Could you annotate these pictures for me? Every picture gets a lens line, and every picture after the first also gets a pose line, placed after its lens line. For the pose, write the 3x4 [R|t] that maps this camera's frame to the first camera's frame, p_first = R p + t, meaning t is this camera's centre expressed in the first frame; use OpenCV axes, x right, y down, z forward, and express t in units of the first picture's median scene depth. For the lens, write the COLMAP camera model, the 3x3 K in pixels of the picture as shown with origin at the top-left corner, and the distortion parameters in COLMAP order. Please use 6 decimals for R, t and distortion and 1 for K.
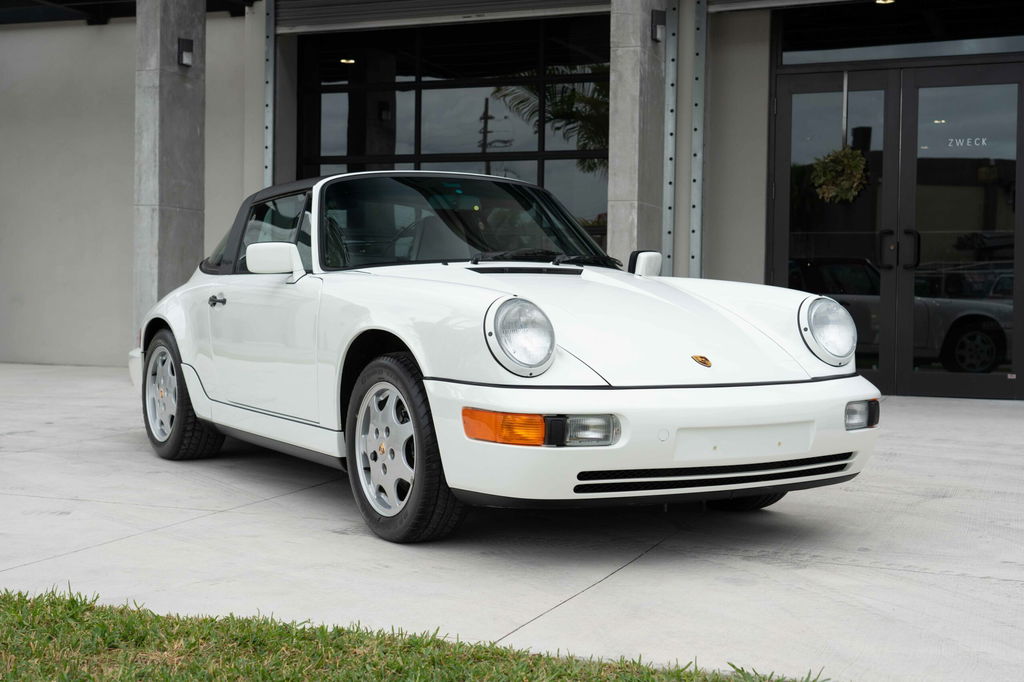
lens RADIAL K [[1424.7, 0, 509.4], [0, 1424.7, 344.1], [0, 0, 1]] dist [0.064385, 0.000000]
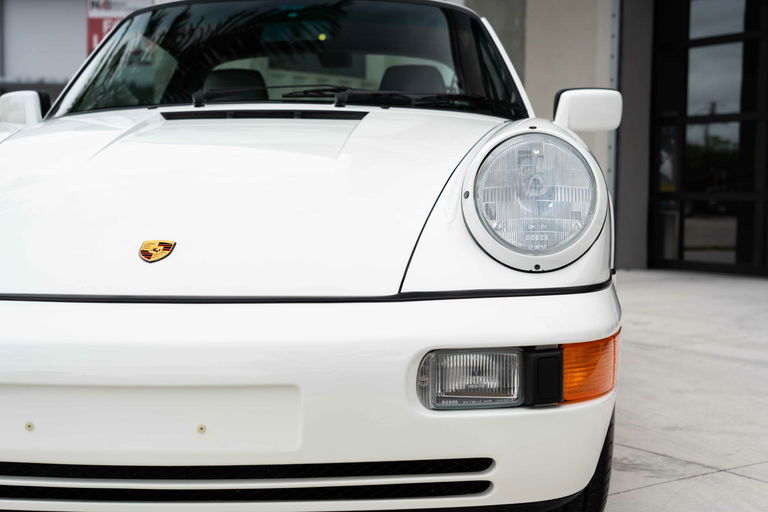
lens RADIAL K [[1186.6, 0, 386.3], [0, 1186.6, 253.0], [0, 0, 1]] dist [-0.057472, 0.000000]
pose [[0.821599, 0.024754, -0.569529, 0.412431], [-0.021625, 0.999691, 0.012255, 0.005234], [0.569656, 0.002247, 0.821880, 0.641827]]
